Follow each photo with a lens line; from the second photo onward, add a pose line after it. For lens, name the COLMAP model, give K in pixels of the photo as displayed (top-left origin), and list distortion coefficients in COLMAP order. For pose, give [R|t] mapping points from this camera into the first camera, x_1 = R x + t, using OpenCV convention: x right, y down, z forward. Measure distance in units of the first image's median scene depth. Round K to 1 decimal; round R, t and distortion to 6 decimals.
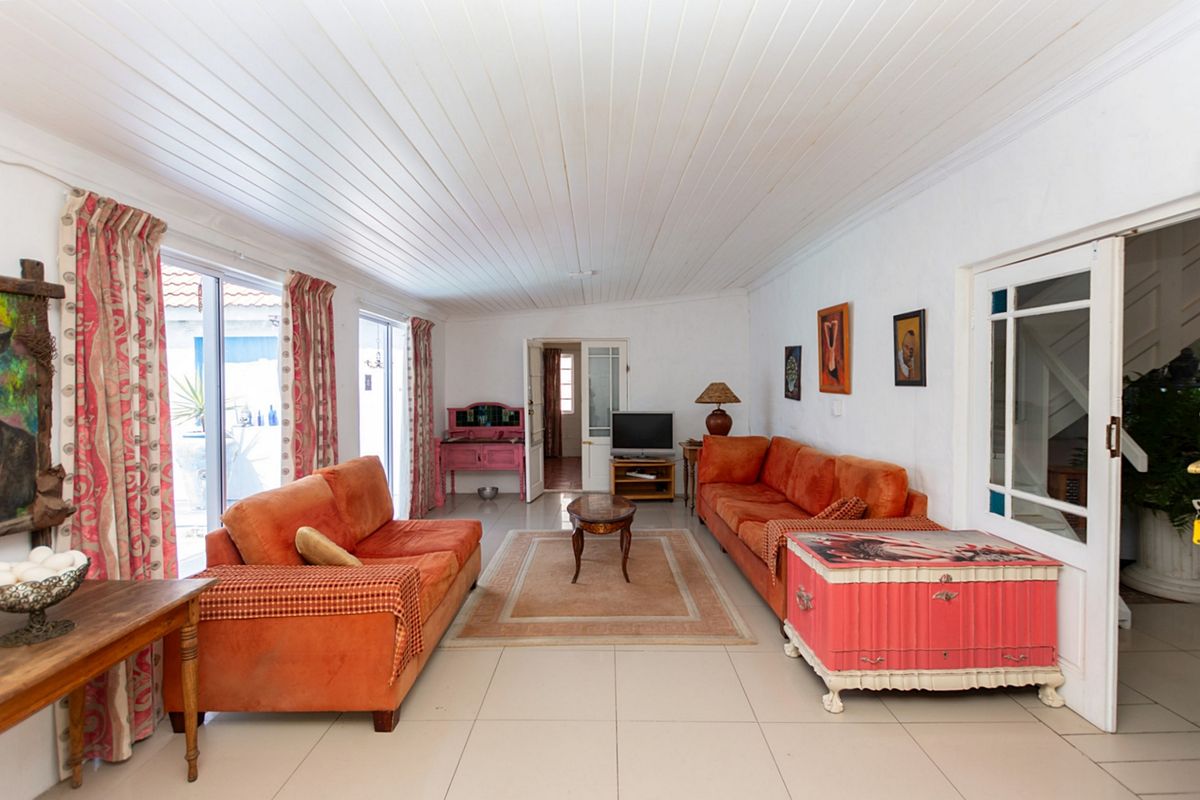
lens RADIAL K [[562.2, 0, 600.0], [0, 562.2, 400.0], [0, 0, 1]] dist [-0.000233, -0.000068]
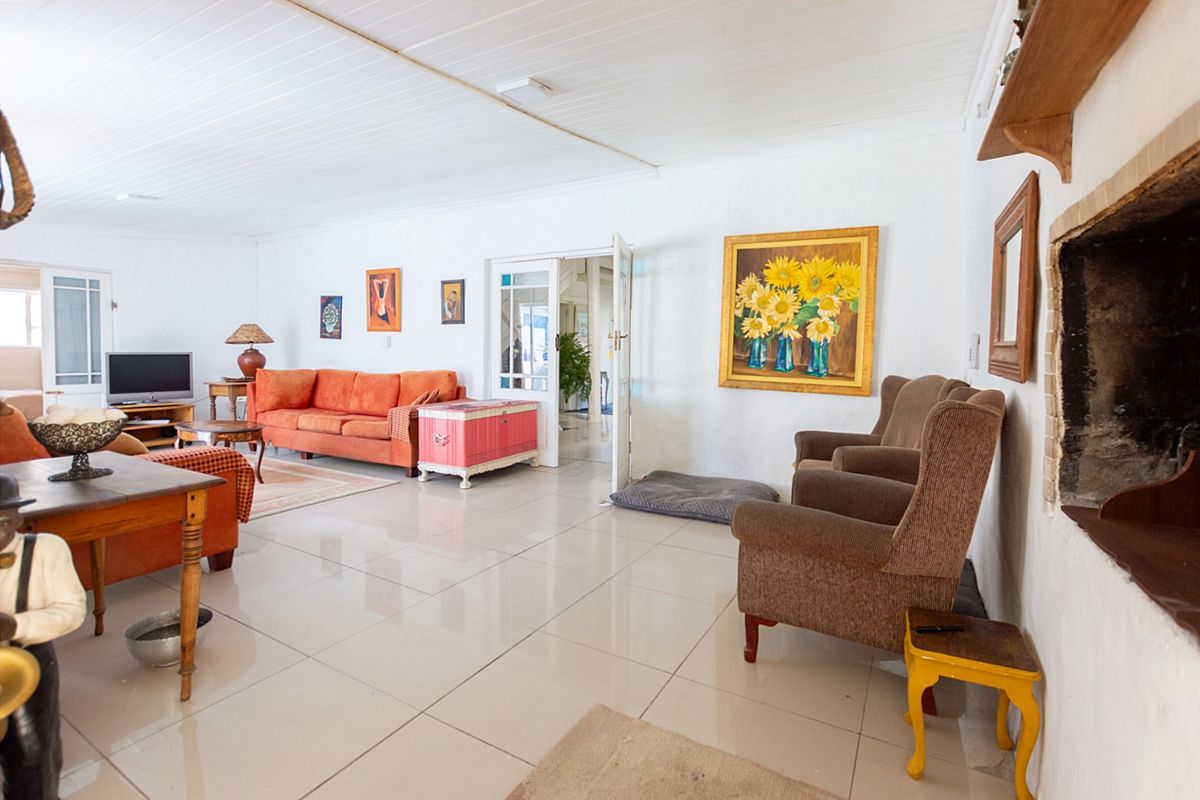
lens RADIAL K [[549.5, 0, 600.0], [0, 549.5, 400.0], [0, 0, 1]] dist [0.036190, 0.000280]
pose [[0.516542, -0.080187, 0.852499, -0.502394], [0.024019, 0.996571, 0.079185, 0.062845], [-0.855925, -0.020426, 0.516696, -0.189532]]
